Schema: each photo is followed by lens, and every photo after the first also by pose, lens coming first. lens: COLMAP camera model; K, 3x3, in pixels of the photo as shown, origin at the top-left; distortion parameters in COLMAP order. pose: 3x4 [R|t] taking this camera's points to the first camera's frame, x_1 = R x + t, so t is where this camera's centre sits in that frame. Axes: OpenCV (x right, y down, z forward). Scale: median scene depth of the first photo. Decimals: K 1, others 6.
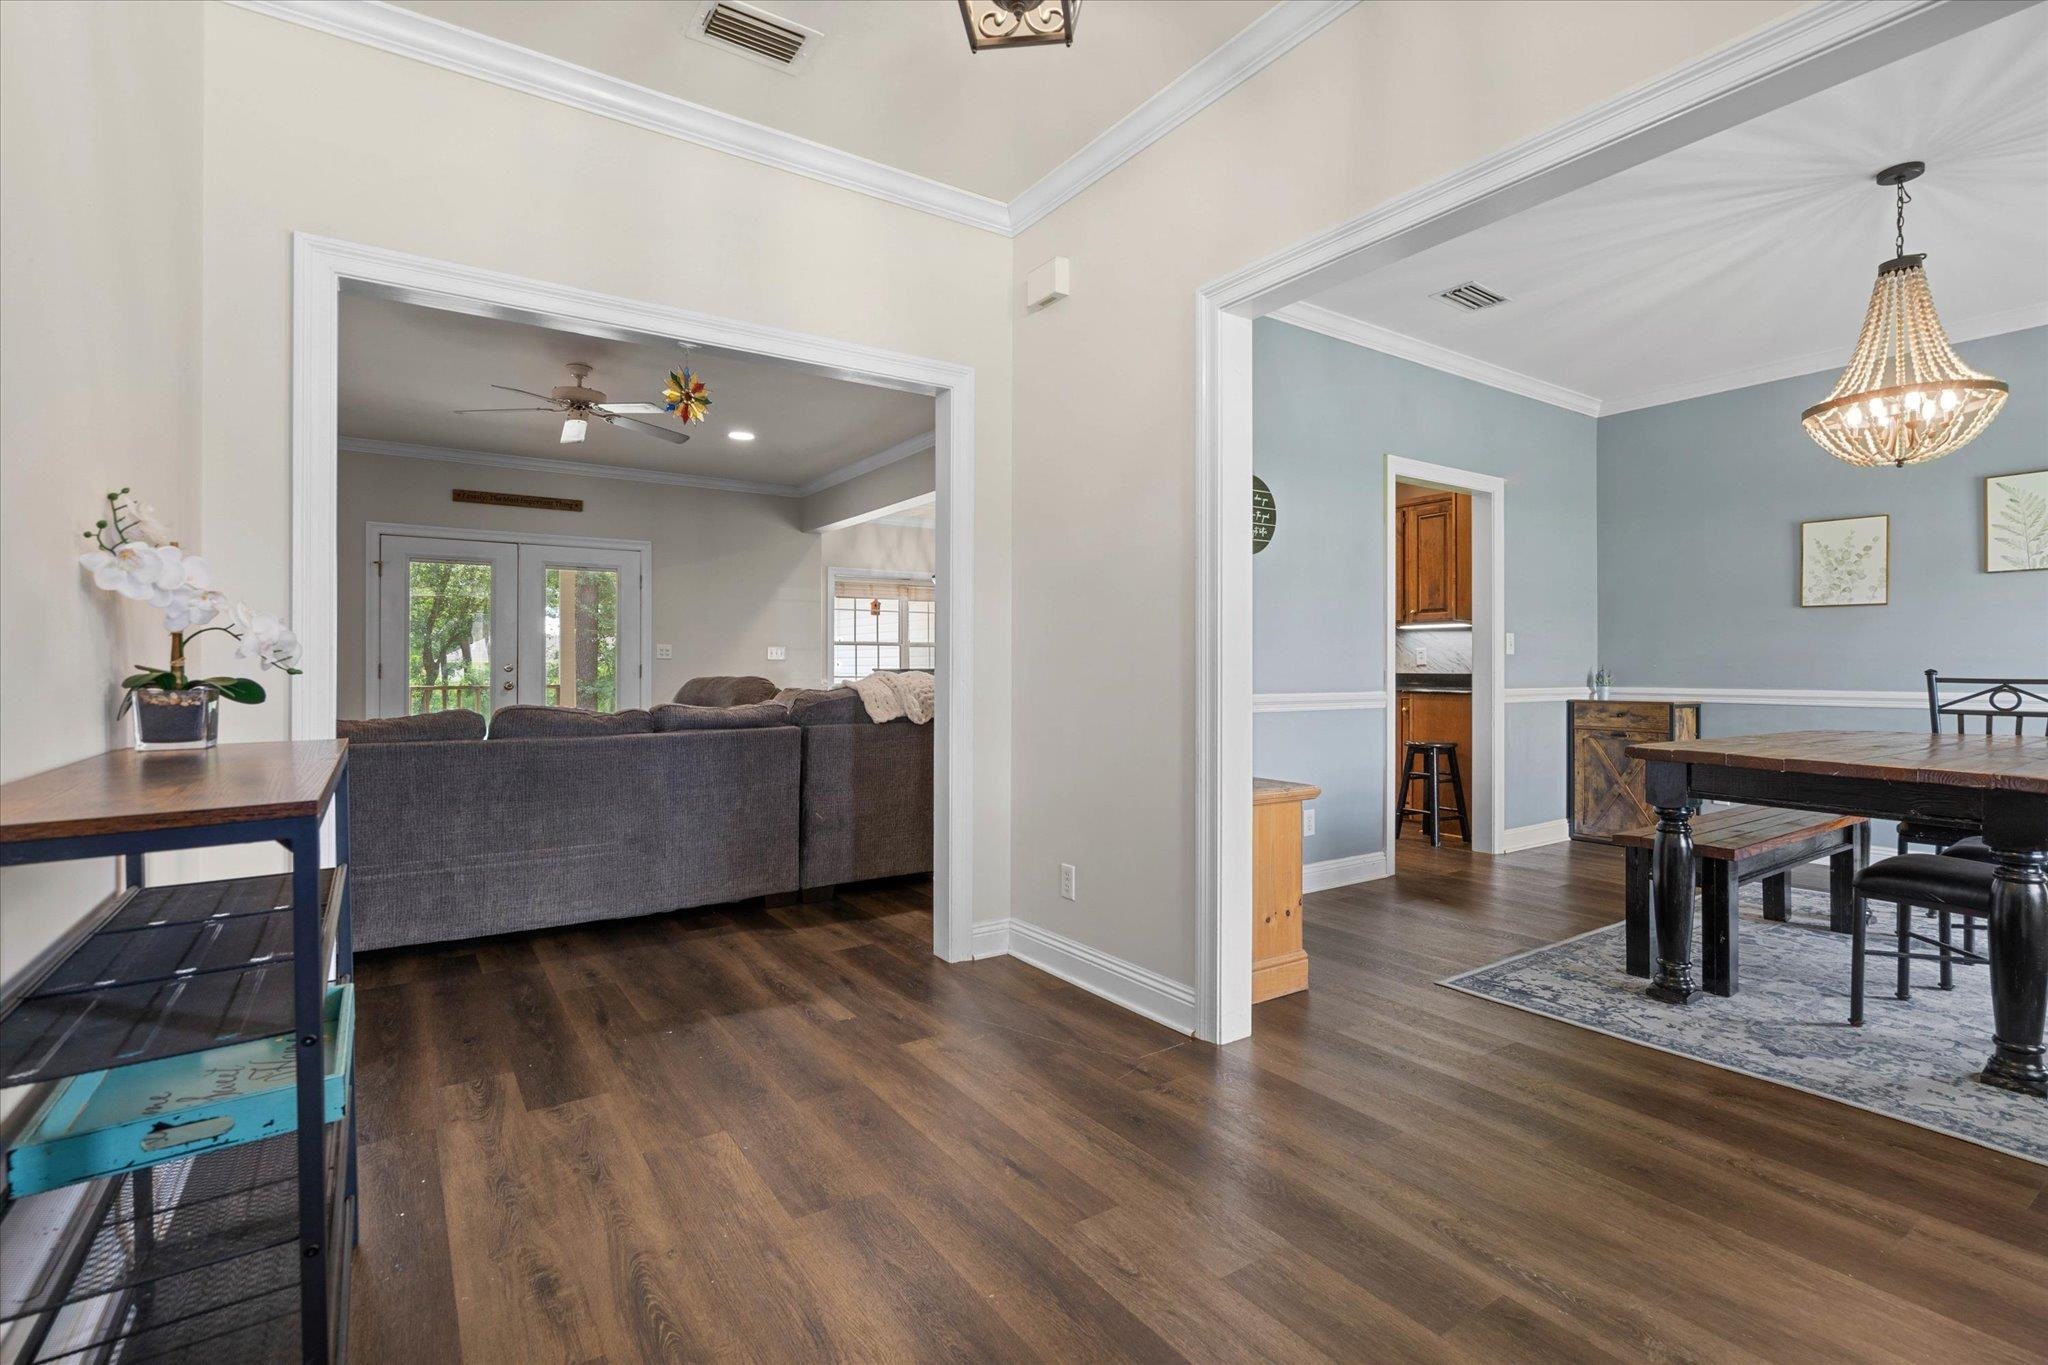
lens RADIAL K [[937.8, 0, 1031.2], [0, 937.8, 660.3], [0, 0, 1]] dist [-0.001682, 0.000104]
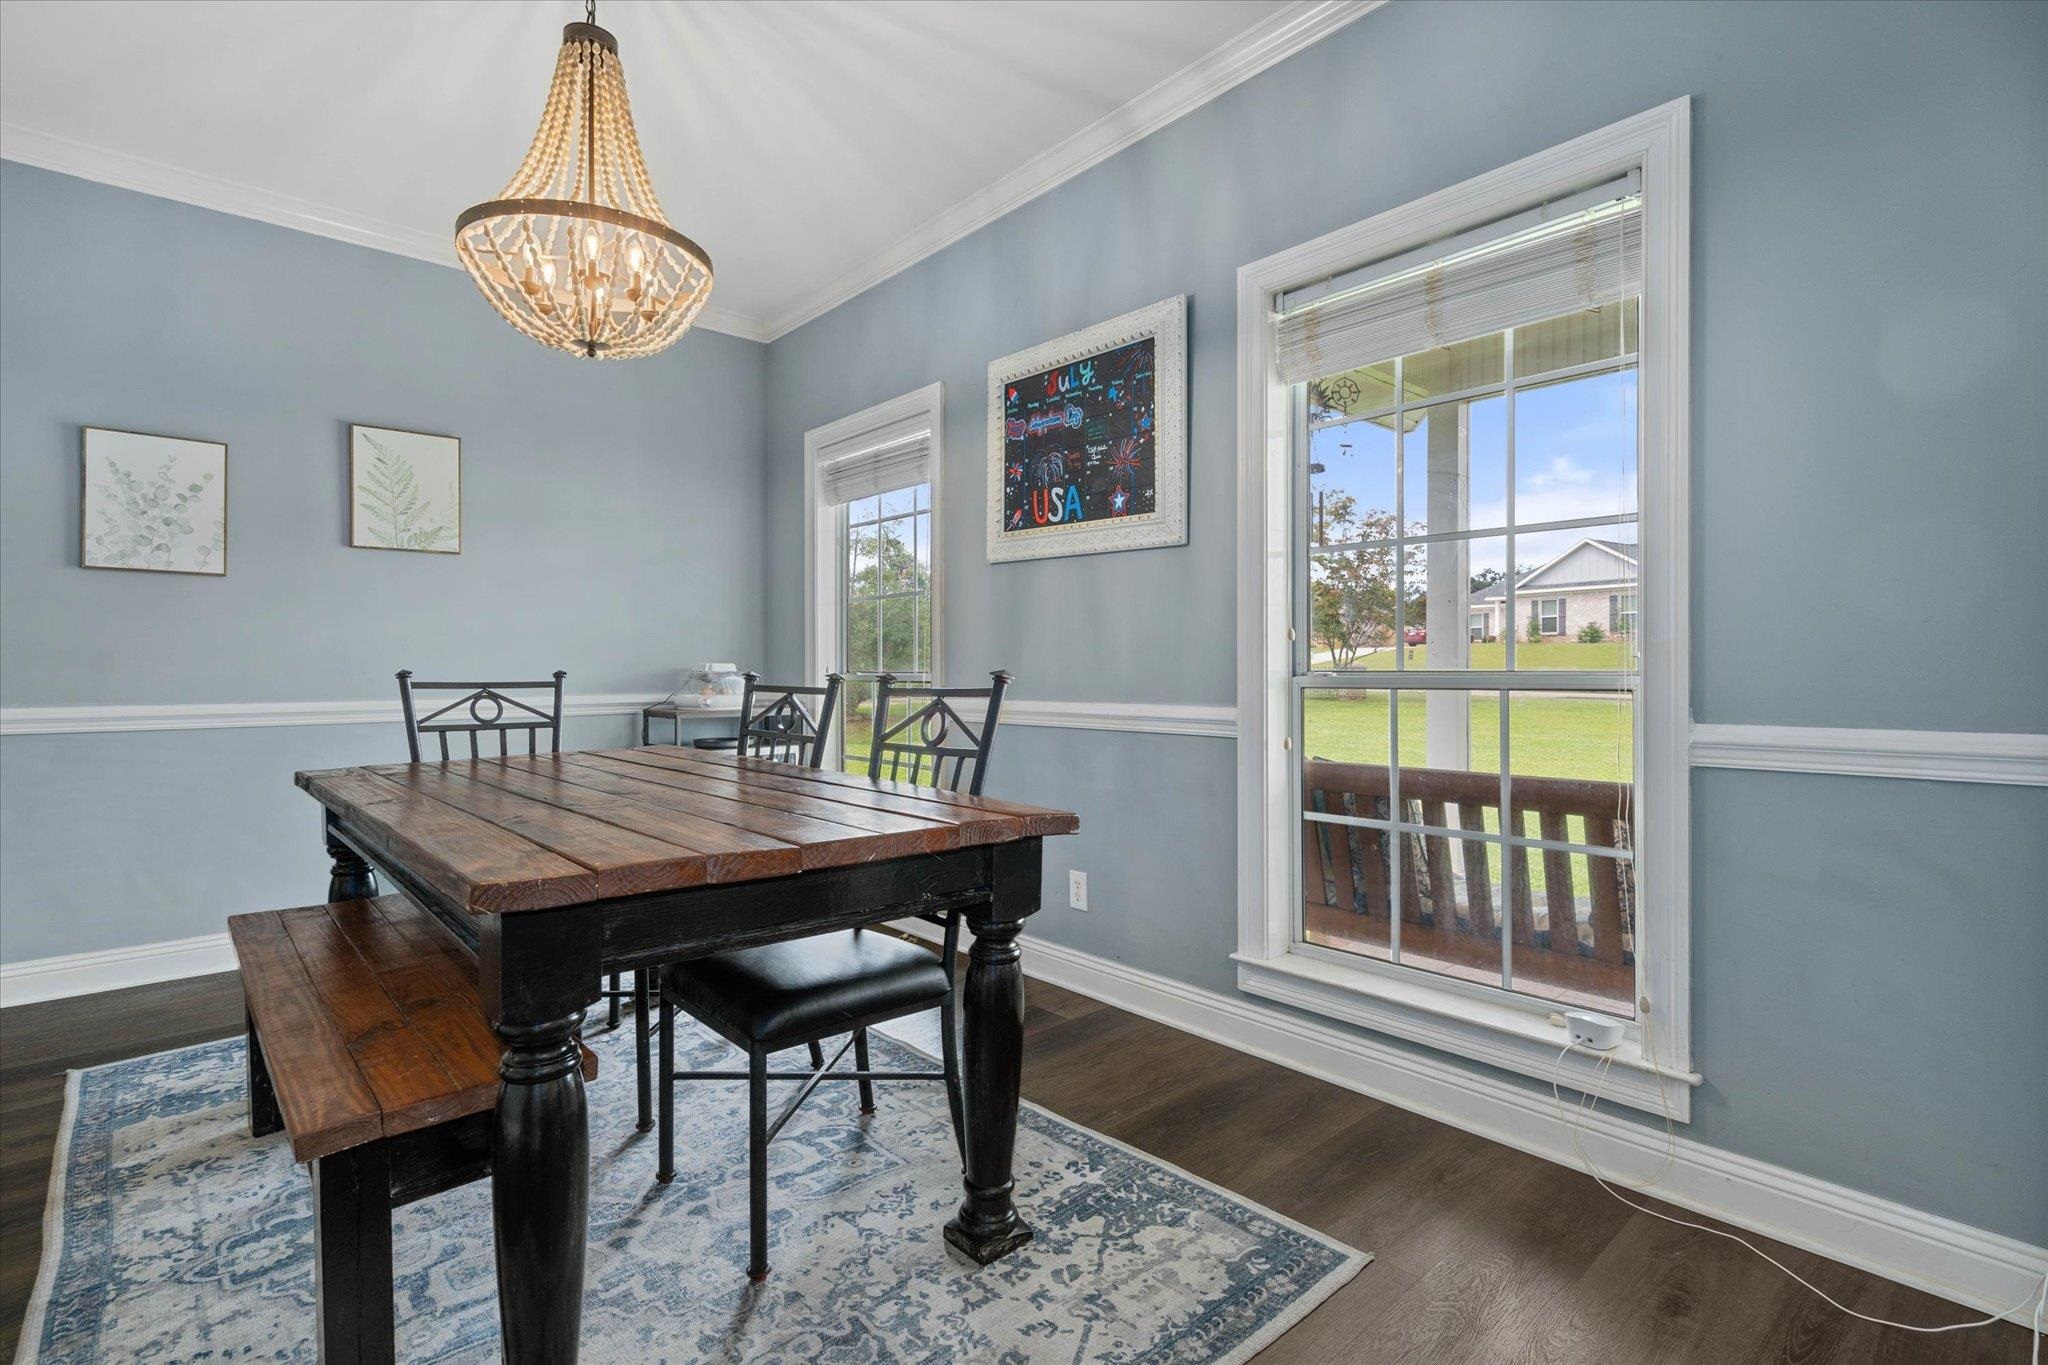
lens RADIAL K [[968.8, 0, 1021.4], [0, 968.8, 659.5], [0, 0, 1]] dist [0.004693, 0.000098]
pose [[-0.122431, 0.010577, 0.992421, 0.223670], [-0.003970, 0.999930, -0.011146, 0.010013], [-0.992469, -0.005304, -0.122380, 0.793369]]
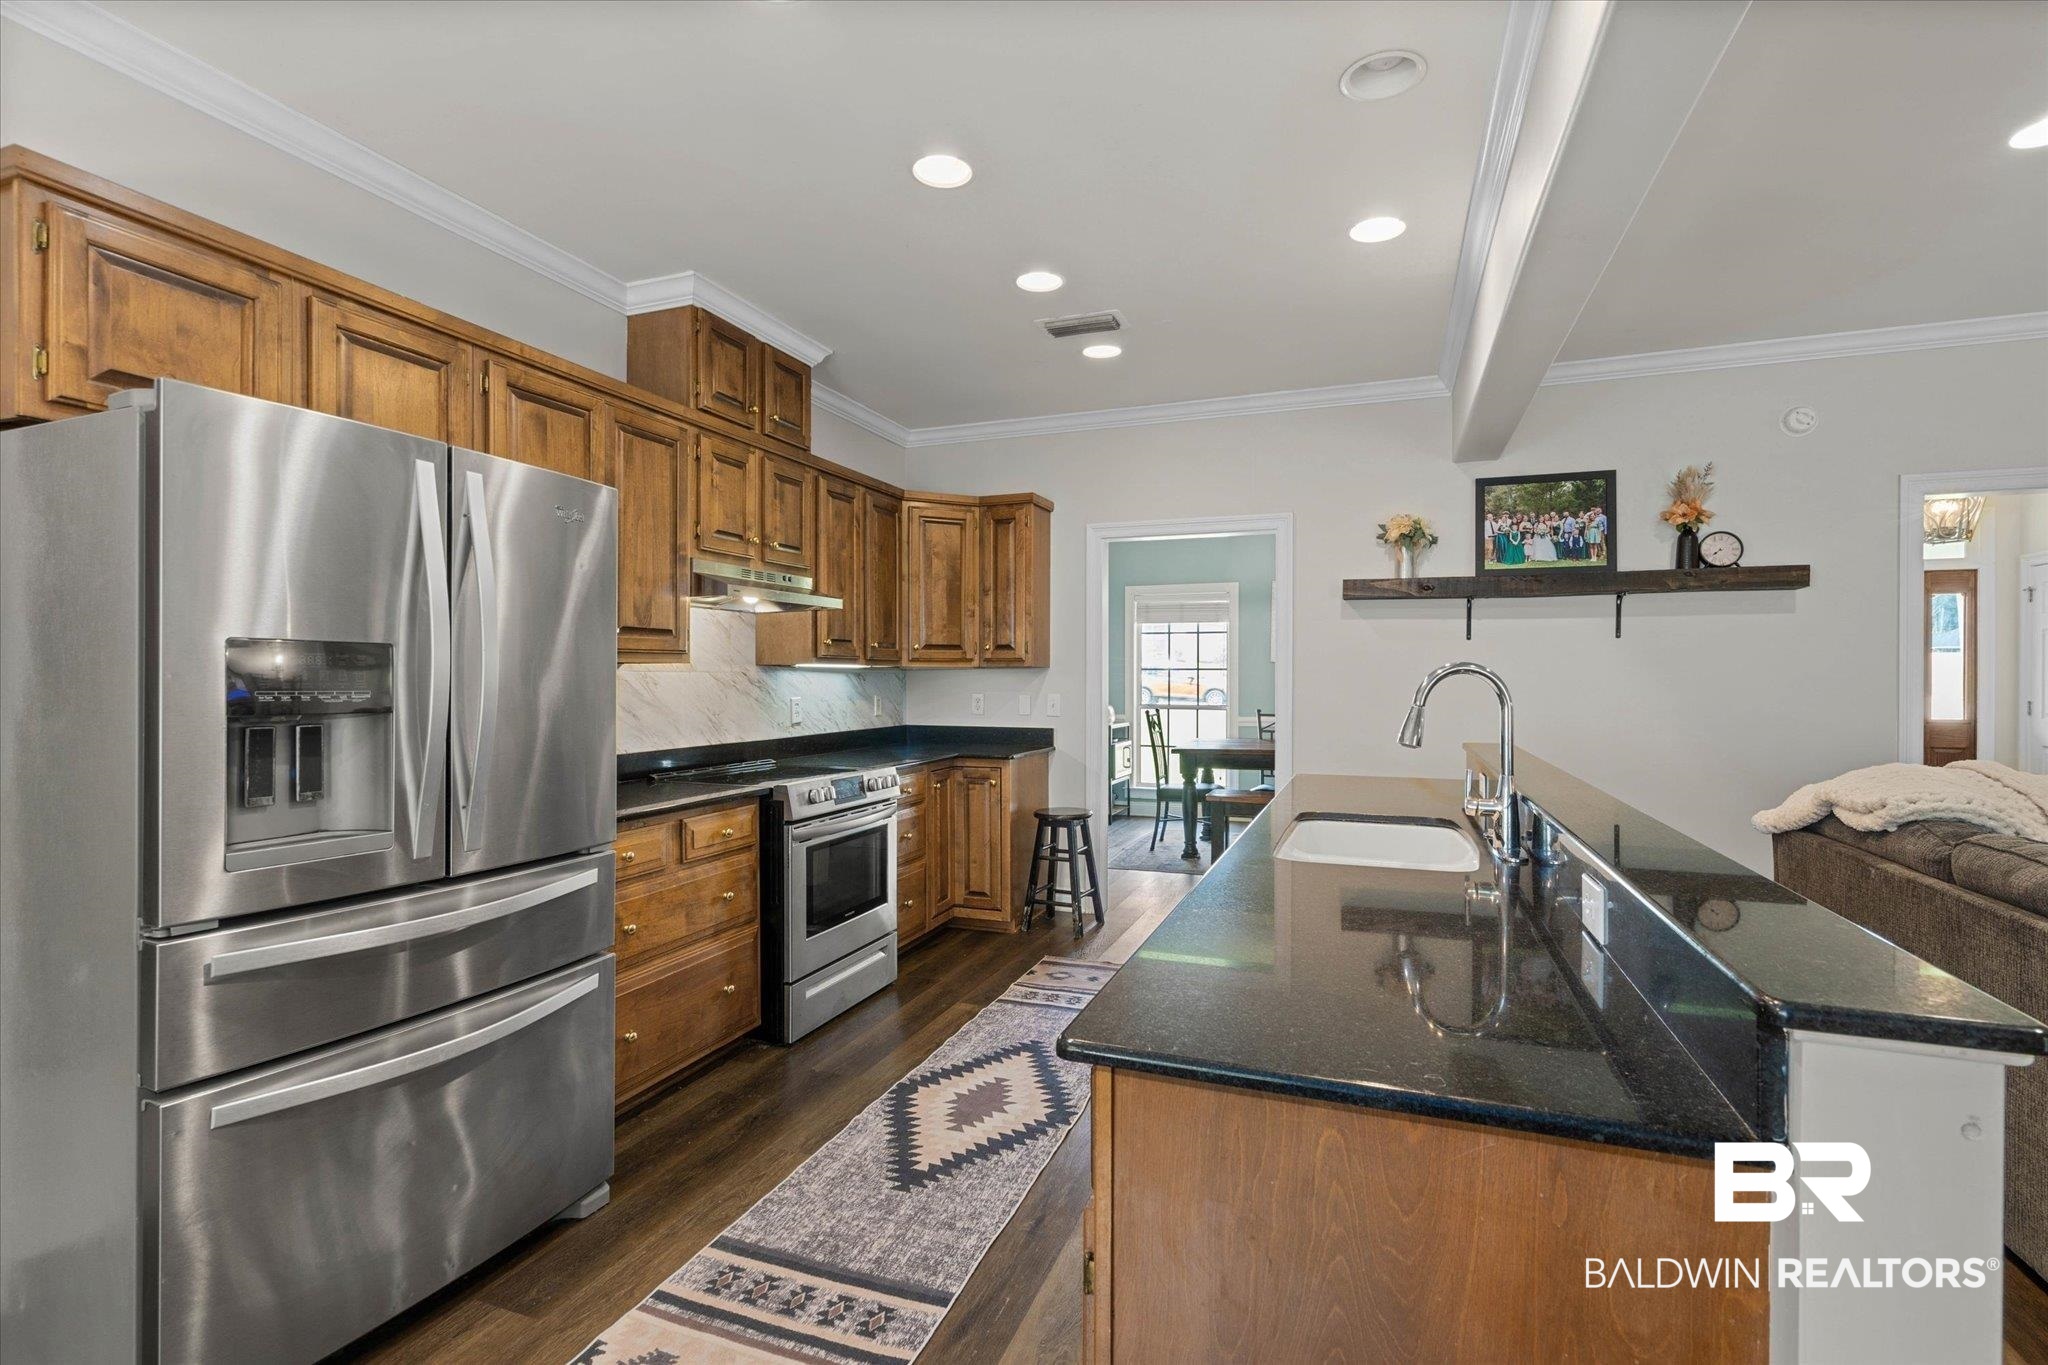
lens RADIAL K [[942.9, 0, 1024.0], [0, 942.9, 682.5], [0, 0, 1]] dist [0.001546, 0.000312]
pose [[-0.566813, -0.005605, 0.823827, -0.463908], [-0.004940, 0.999982, 0.003404, -0.058593], [-0.823832, -0.002140, -0.566830, 2.749121]]
